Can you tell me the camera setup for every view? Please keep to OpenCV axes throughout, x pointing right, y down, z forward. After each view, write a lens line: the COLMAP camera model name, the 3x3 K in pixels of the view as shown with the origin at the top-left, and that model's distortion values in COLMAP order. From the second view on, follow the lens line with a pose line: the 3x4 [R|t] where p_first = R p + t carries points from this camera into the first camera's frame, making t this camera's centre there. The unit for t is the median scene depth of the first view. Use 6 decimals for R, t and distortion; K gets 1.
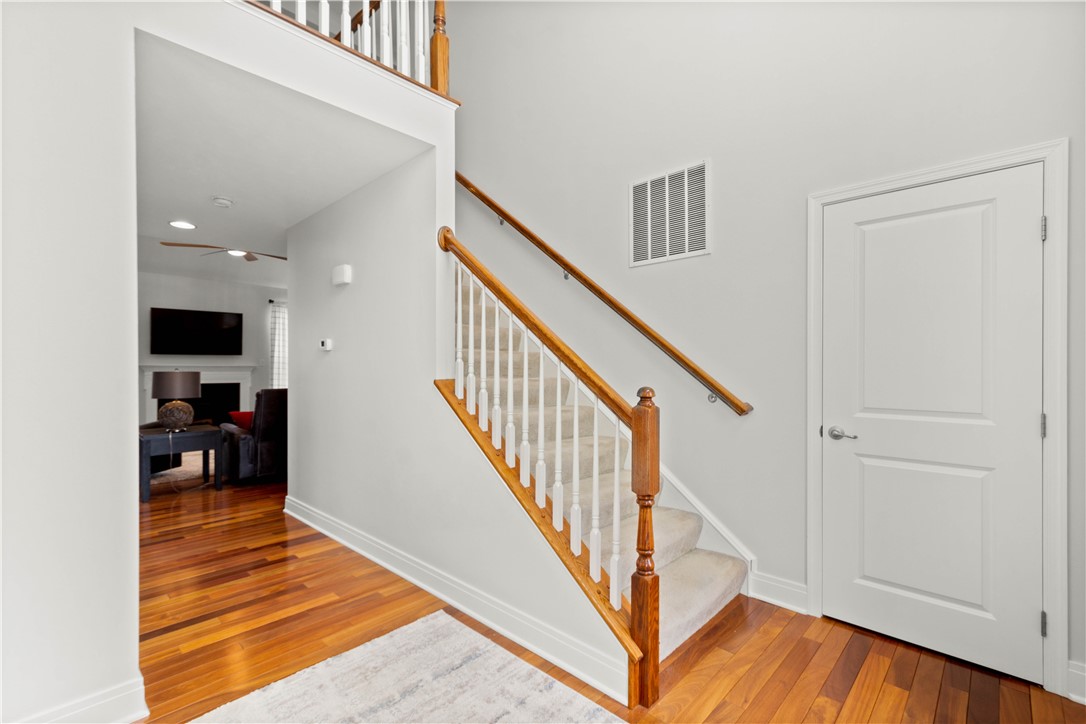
lens RADIAL K [[477.7, 0, 543.7], [0, 477.7, 366.1], [0, 0, 1]] dist [0.007591, -0.000165]
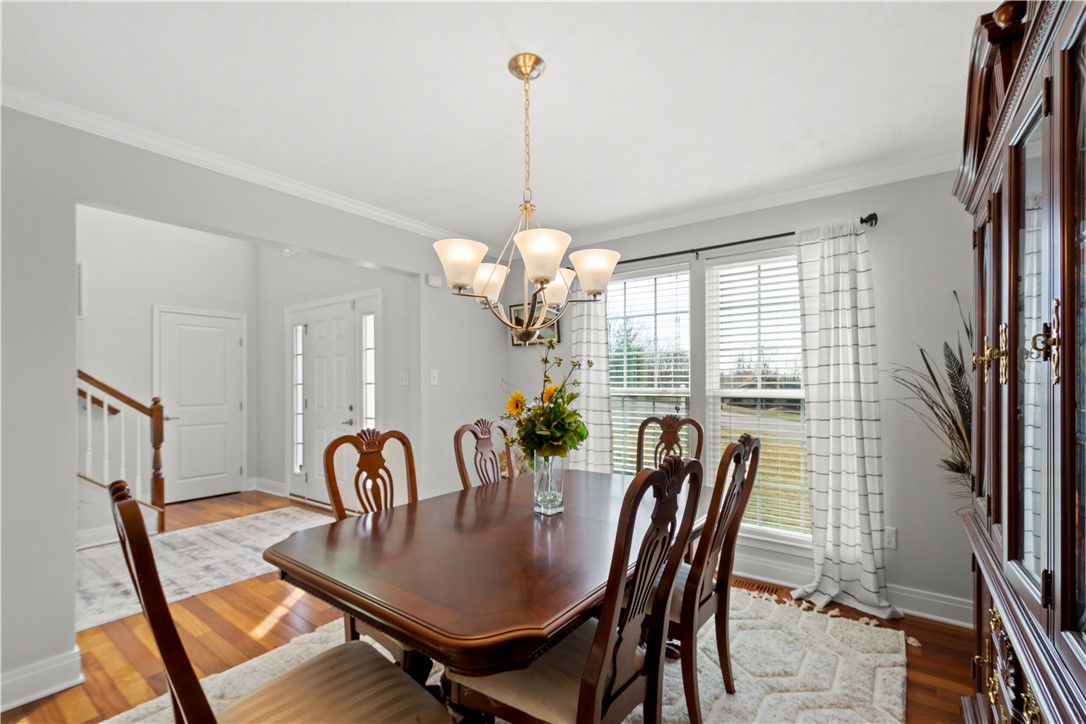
lens RADIAL K [[477.7, 0, 548.5], [0, 477.7, 387.0], [0, 0, 1]] dist [0.007591, -0.000165]
pose [[-0.123867, -0.000219, 0.992299, -2.320686], [-0.000854, 1.000000, 0.000114, -0.008810], [-0.992298, -0.000833, -0.123867, -0.600936]]
